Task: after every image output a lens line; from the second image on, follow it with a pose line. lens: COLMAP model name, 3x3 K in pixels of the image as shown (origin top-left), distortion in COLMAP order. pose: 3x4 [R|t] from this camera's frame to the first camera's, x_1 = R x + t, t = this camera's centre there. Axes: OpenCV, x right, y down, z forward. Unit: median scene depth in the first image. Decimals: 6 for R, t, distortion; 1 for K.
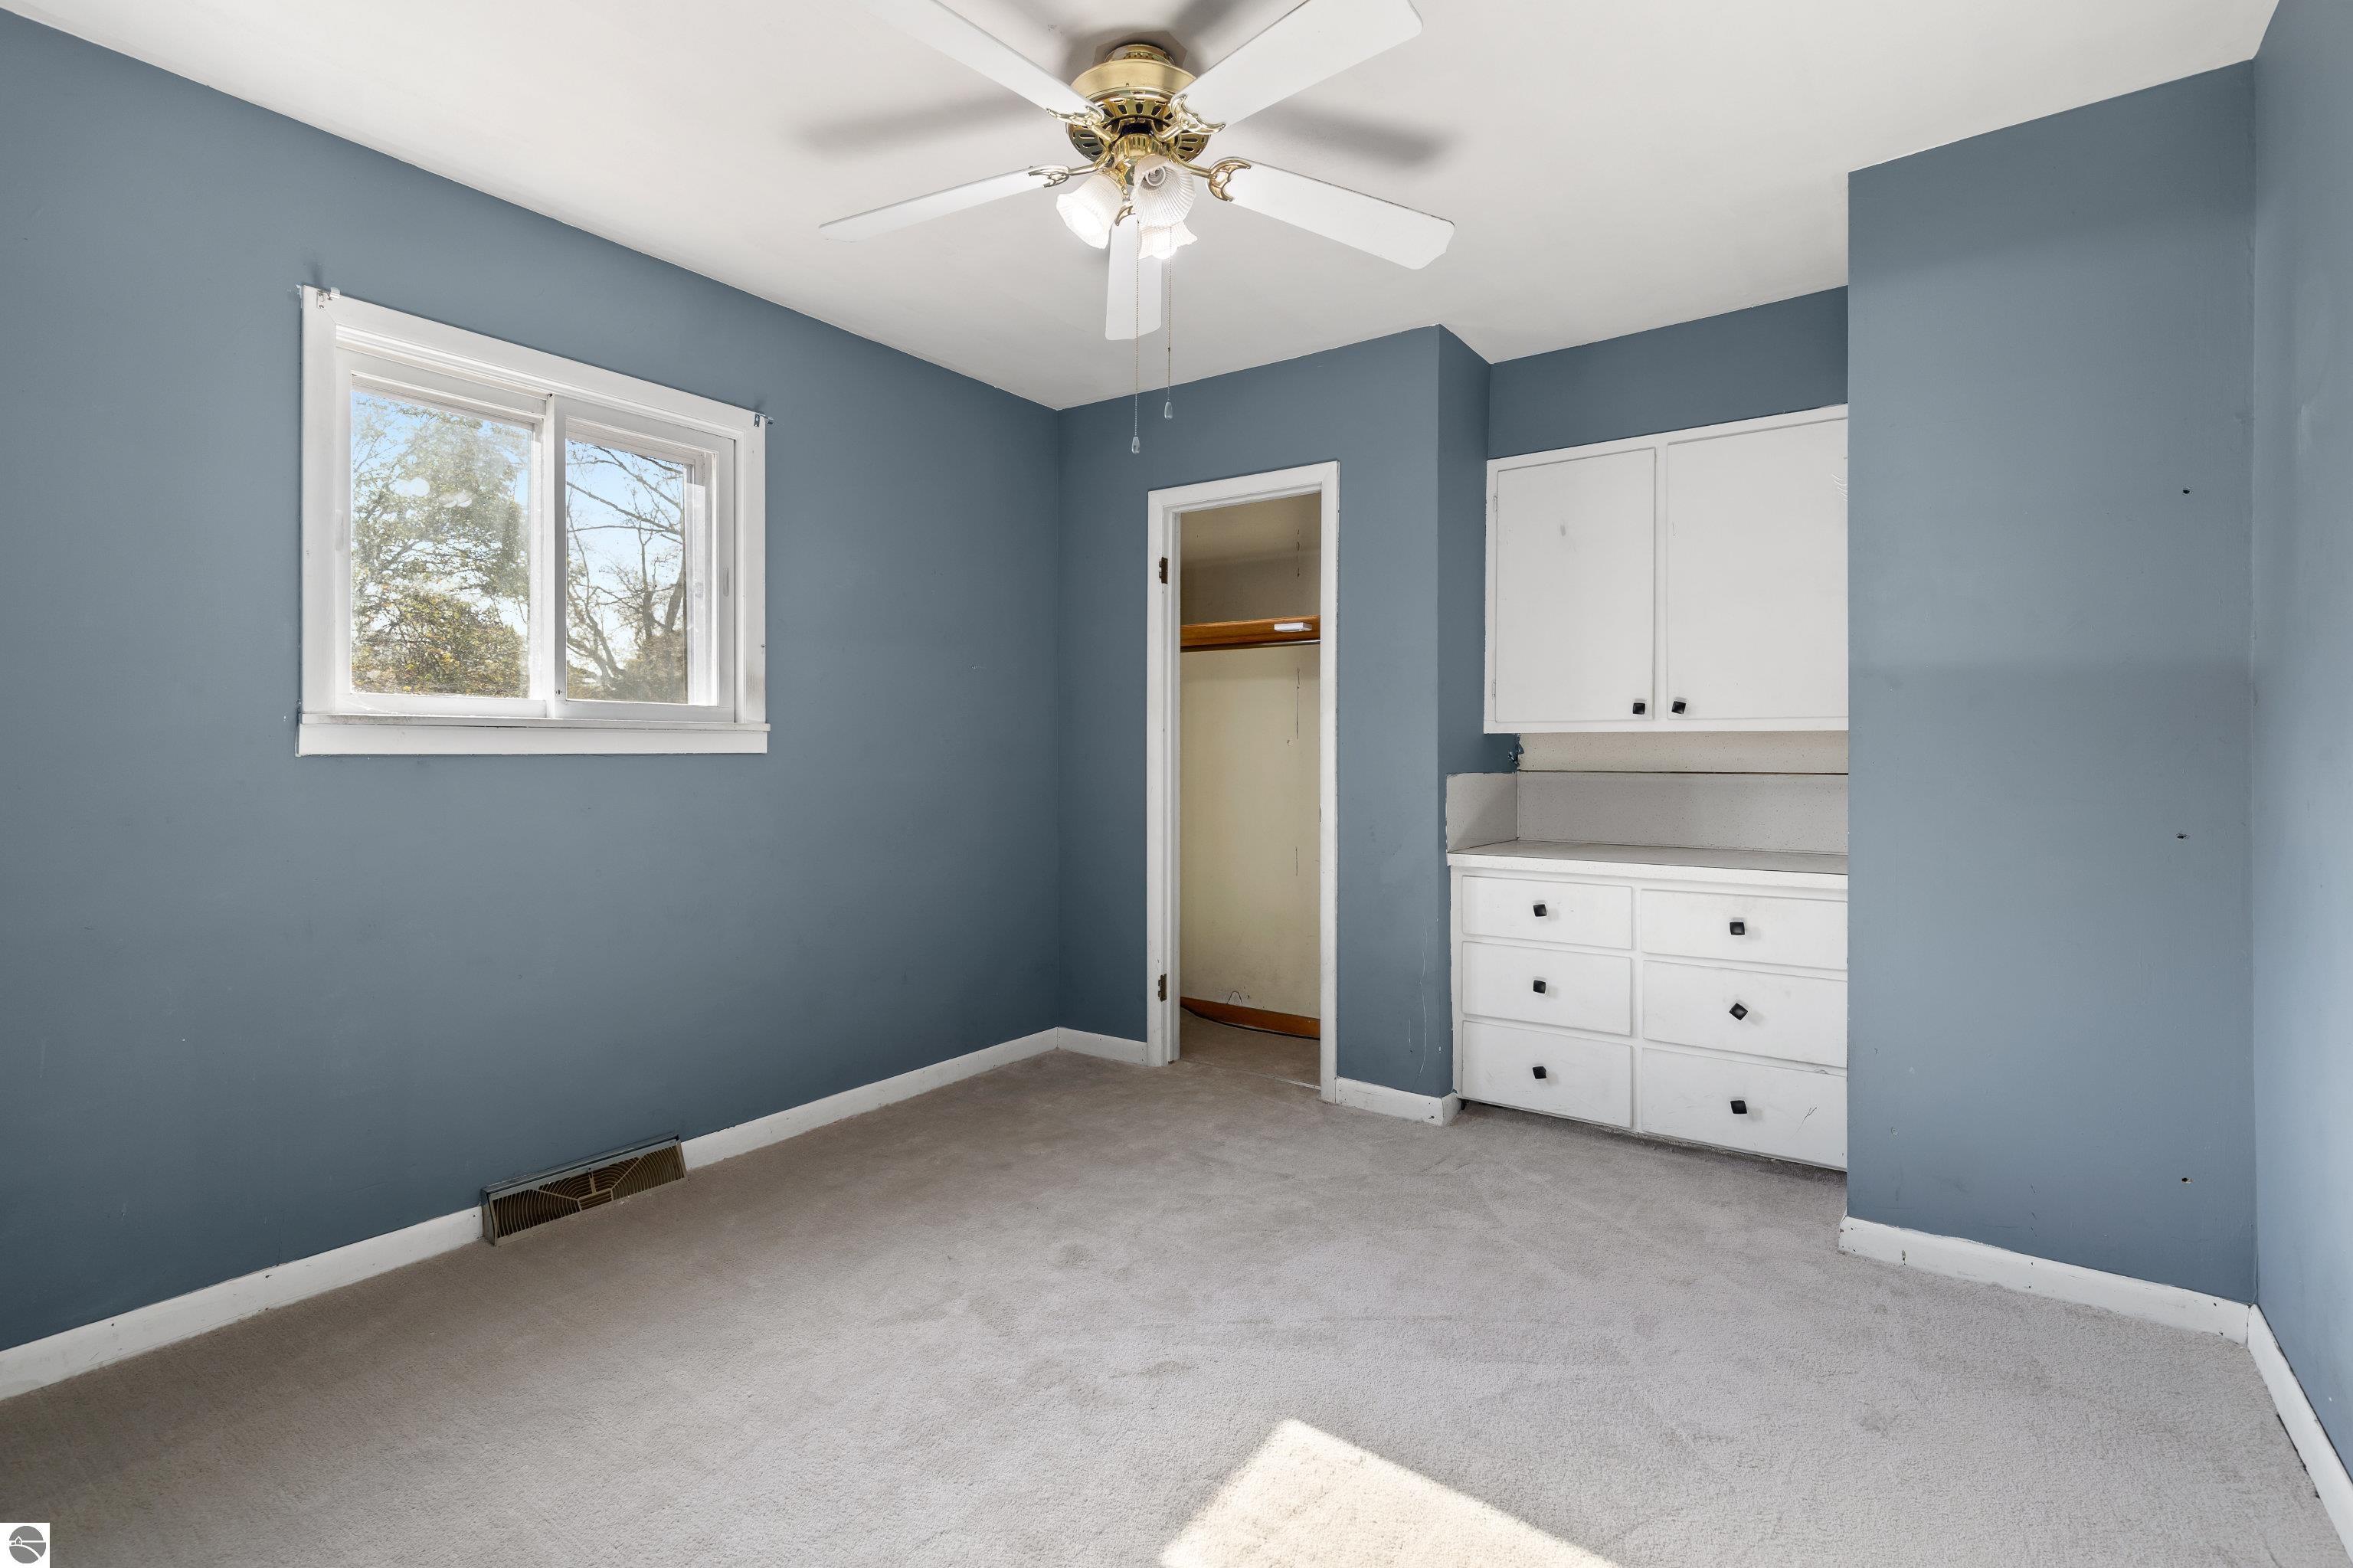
lens RADIAL K [[1074.1, 0, 1157.8], [0, 1074.1, 767.7], [0, 0, 1]] dist [0.003935, -0.000157]
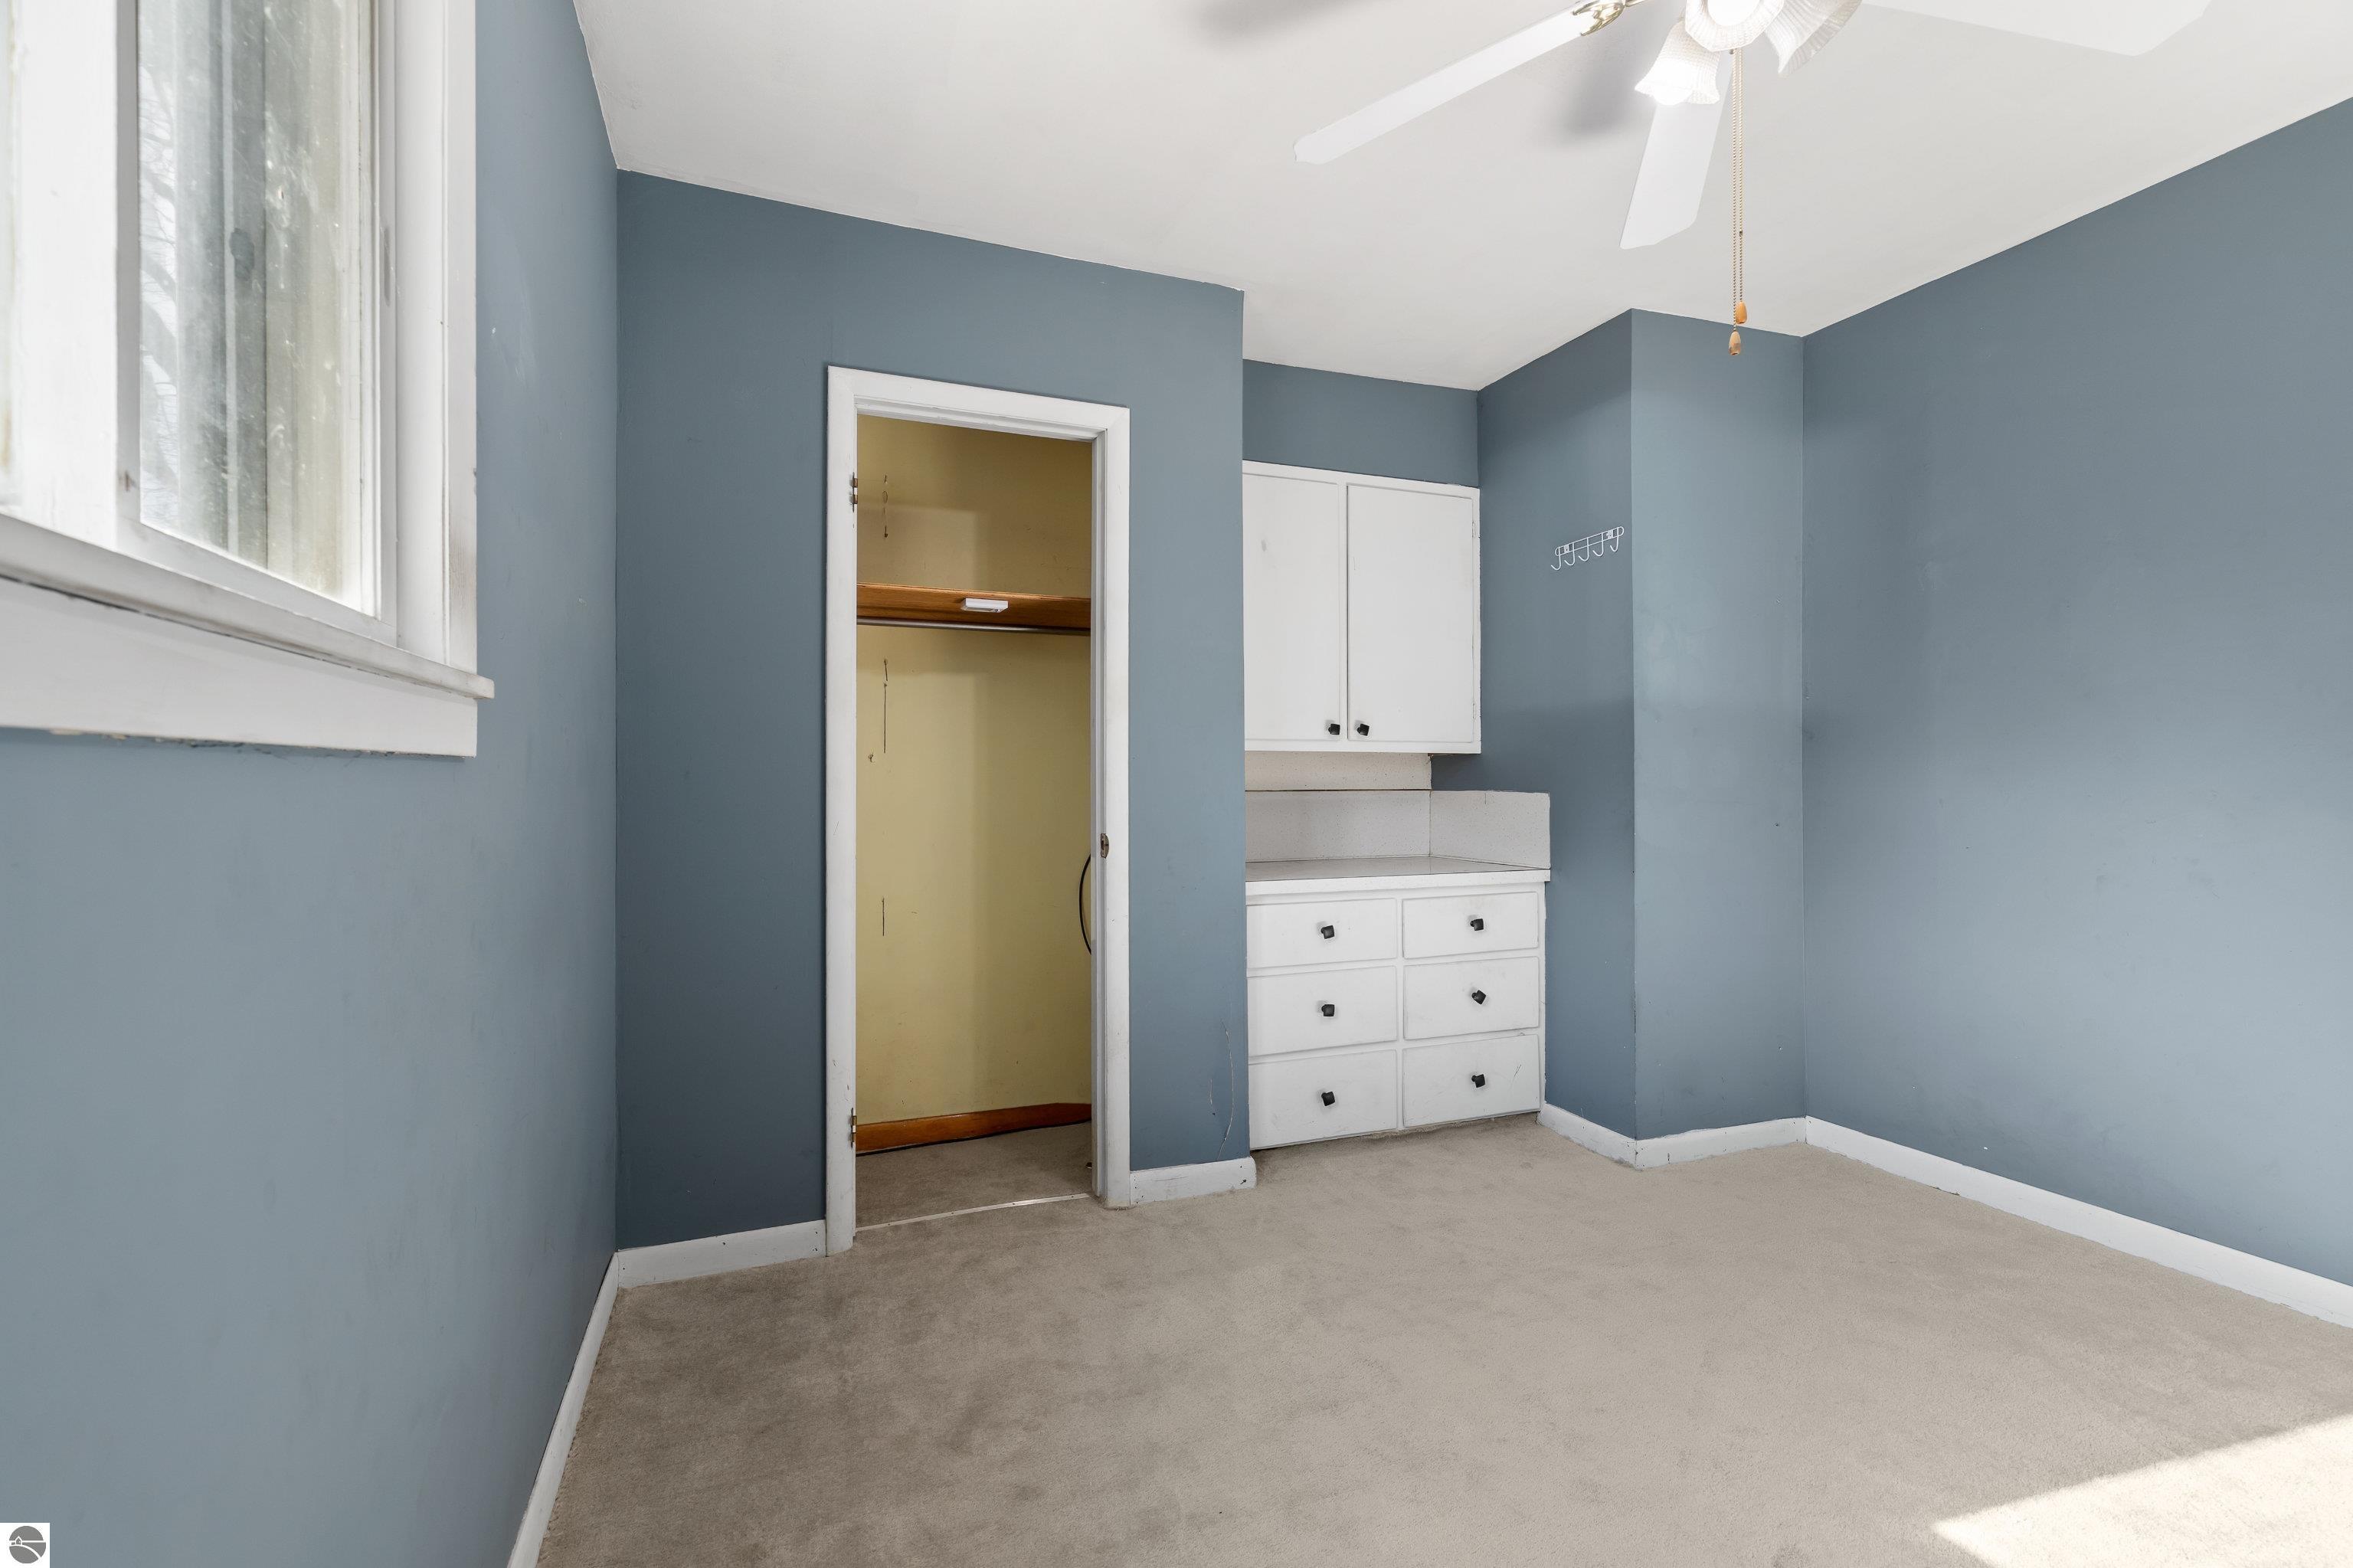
lens RADIAL K [[1074.1, 0, 1170.1], [0, 1074.1, 782.6], [0, 0, 1]] dist [0.003935, -0.000157]
pose [[0.548574, -0.002001, 0.836099, -0.516875], [0.012685, 0.999902, -0.005929, 0.001268], [-0.836006, 0.013858, 0.548546, 0.560289]]
